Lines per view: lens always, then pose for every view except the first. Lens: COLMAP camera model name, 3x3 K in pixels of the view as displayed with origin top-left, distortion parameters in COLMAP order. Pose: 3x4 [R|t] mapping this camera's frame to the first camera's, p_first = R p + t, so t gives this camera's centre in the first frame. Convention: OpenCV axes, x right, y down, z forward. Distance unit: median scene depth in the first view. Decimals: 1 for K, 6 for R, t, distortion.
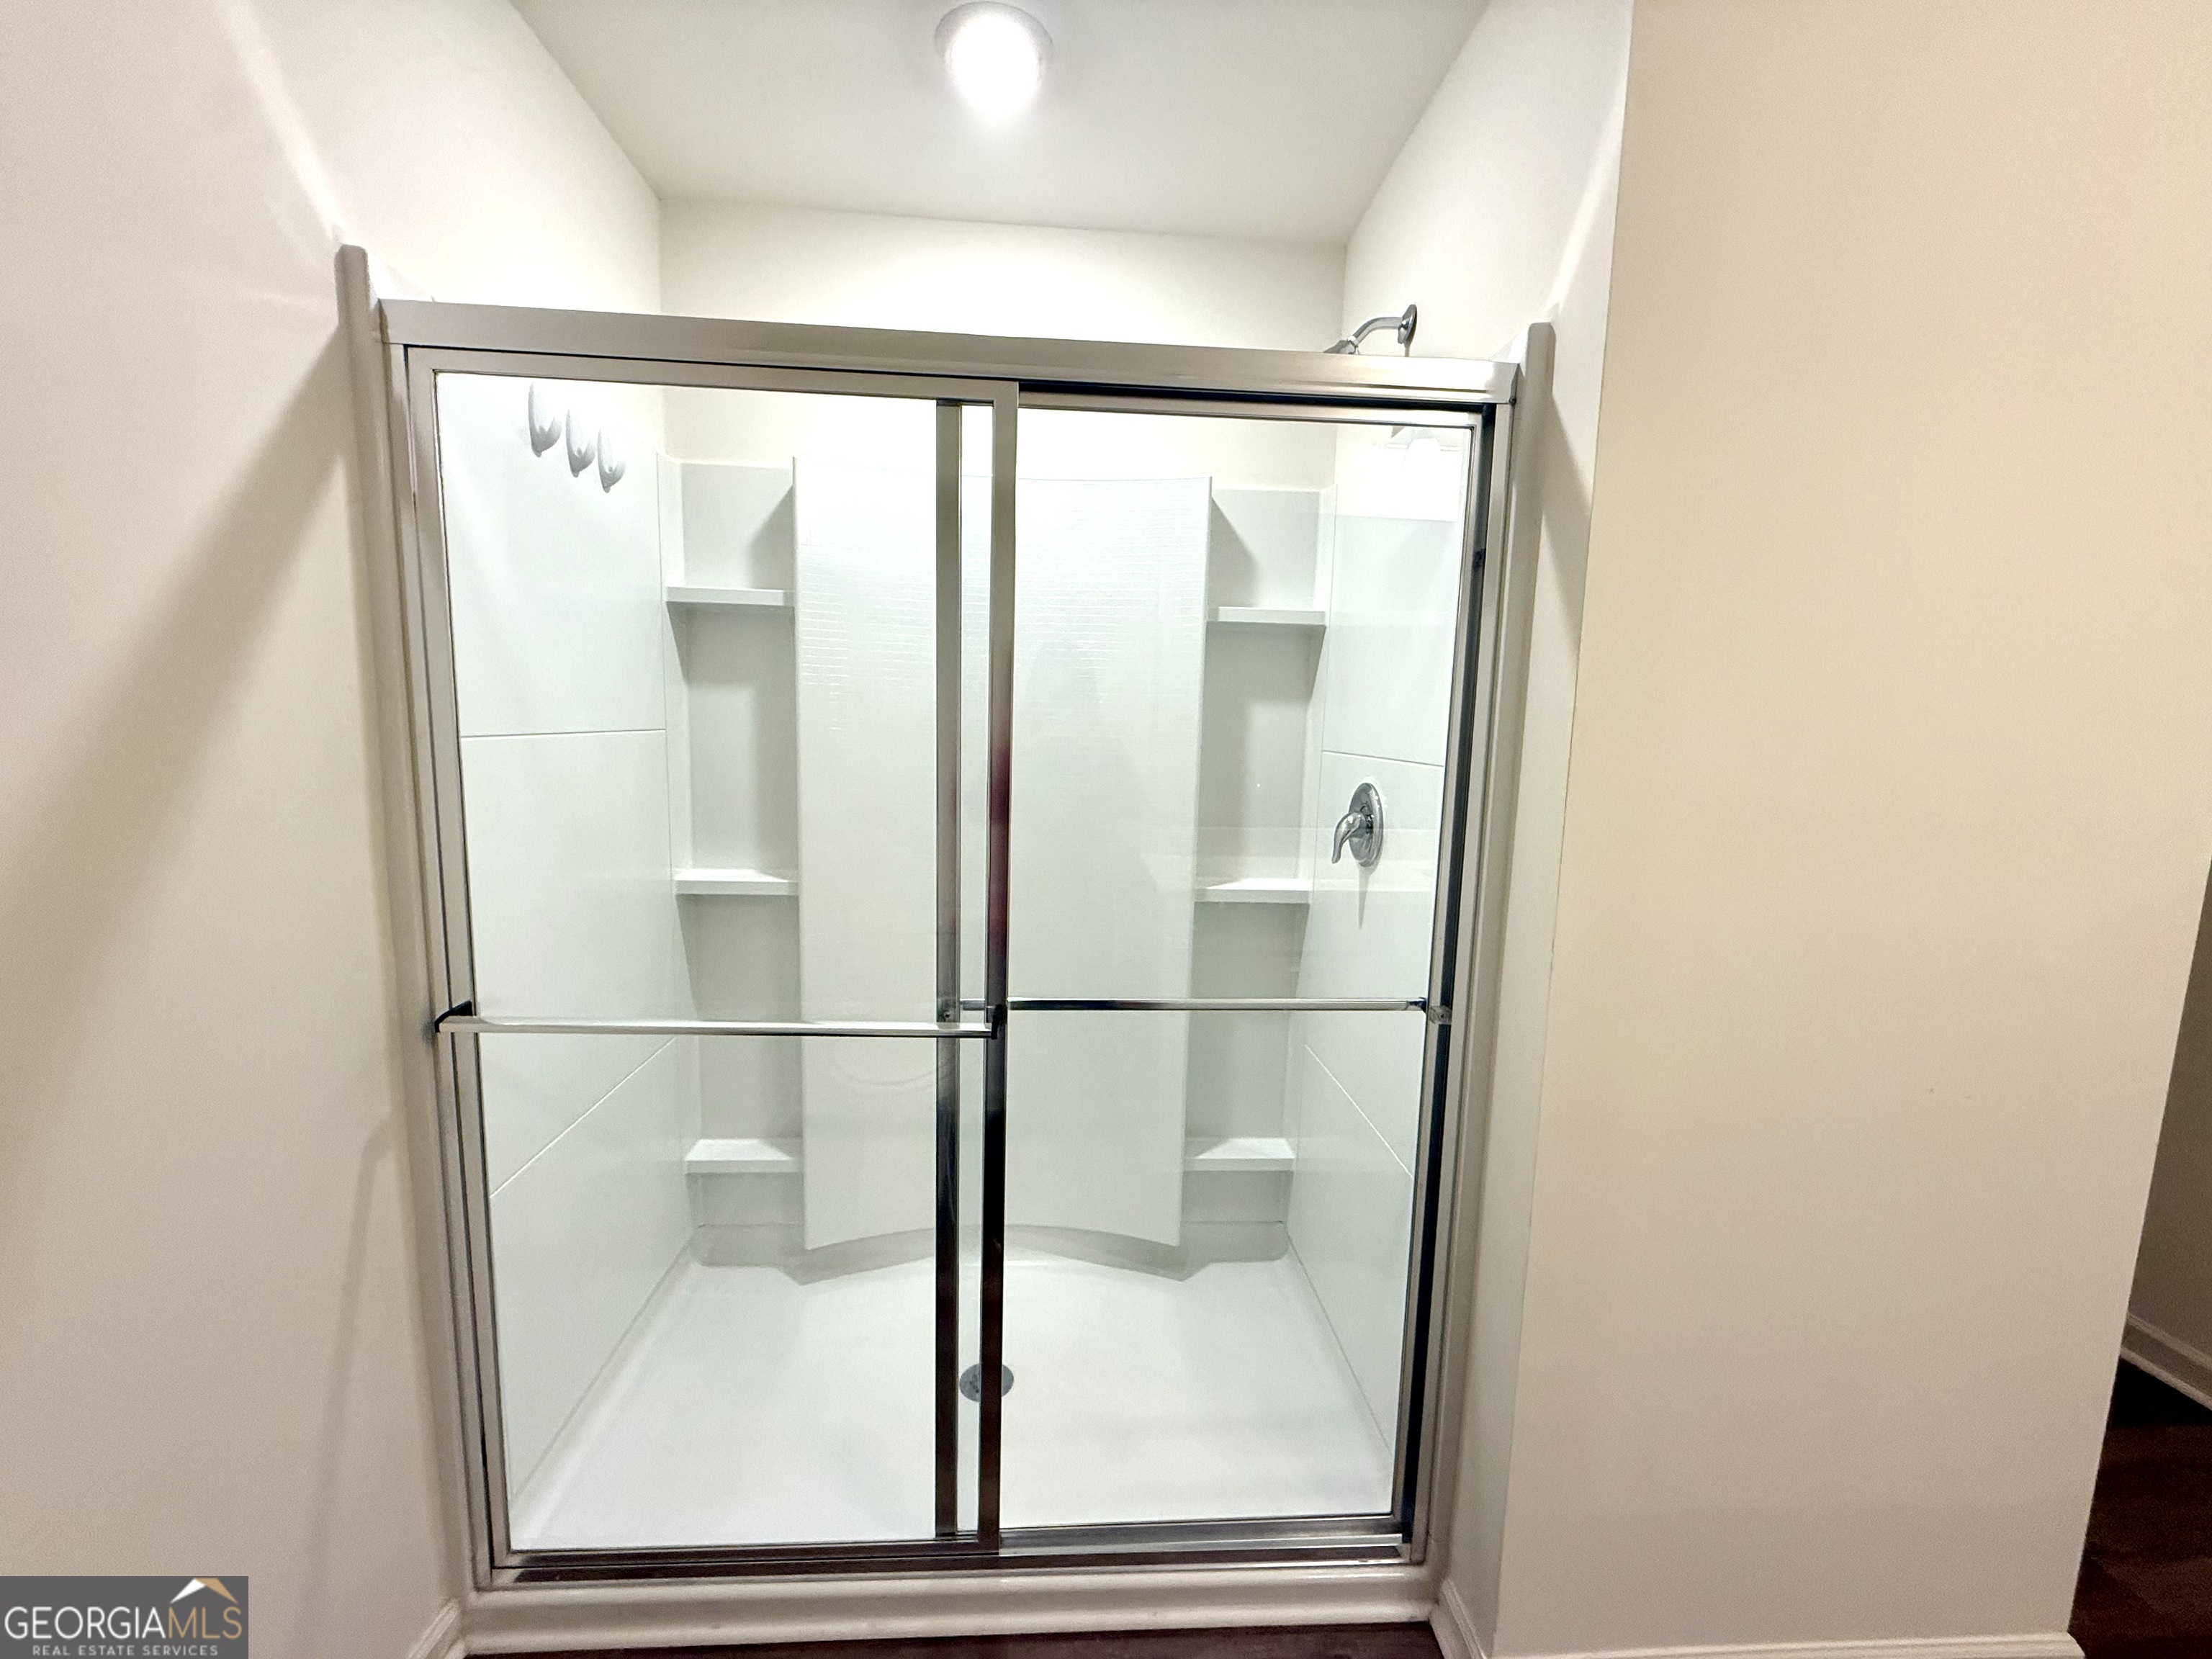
lens RADIAL K [[882.3, 0, 1102.4], [0, 882.3, 829.3], [0, 0, 1]] dist [0.003393, 0.000129]
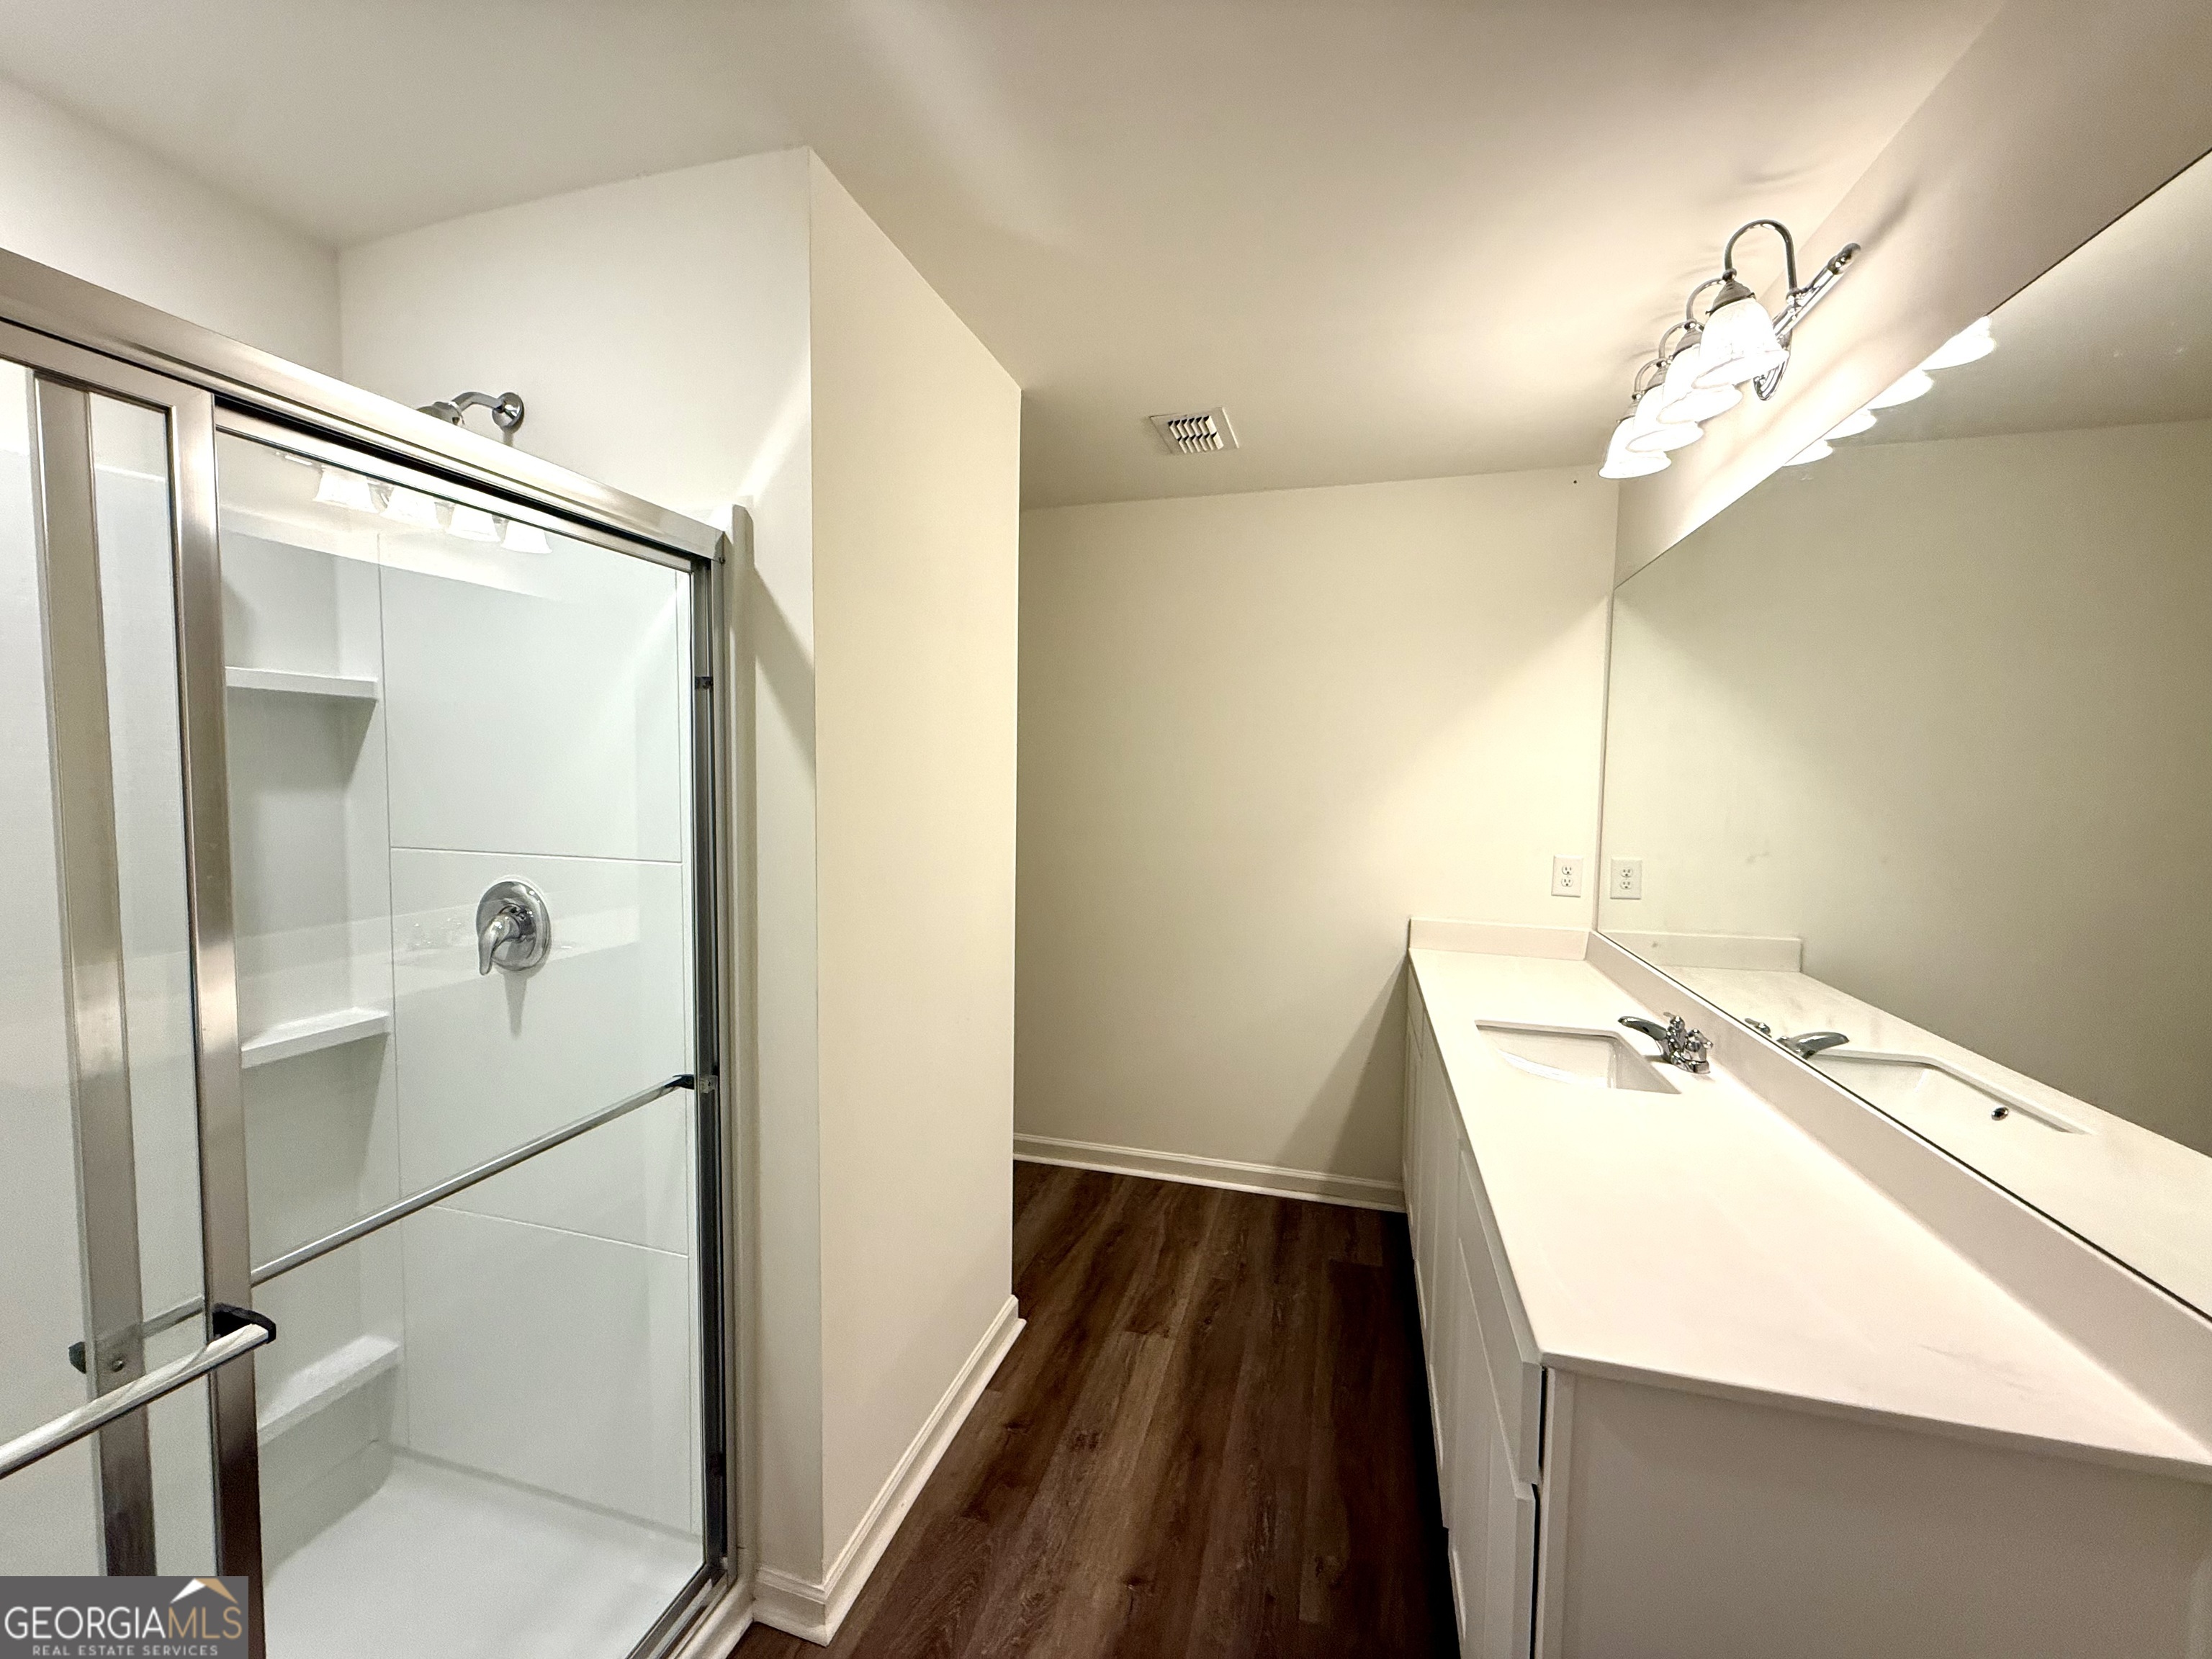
lens RADIAL K [[882.3, 0, 1102.4], [0, 882.3, 829.3], [0, 0, 1]] dist [0.003393, 0.000129]
pose [[0.338857, -0.079039, 0.937512, -0.460166], [0.112104, 0.992758, 0.043177, -0.099836], [-0.934135, 0.090468, 0.345263, 0.114187]]
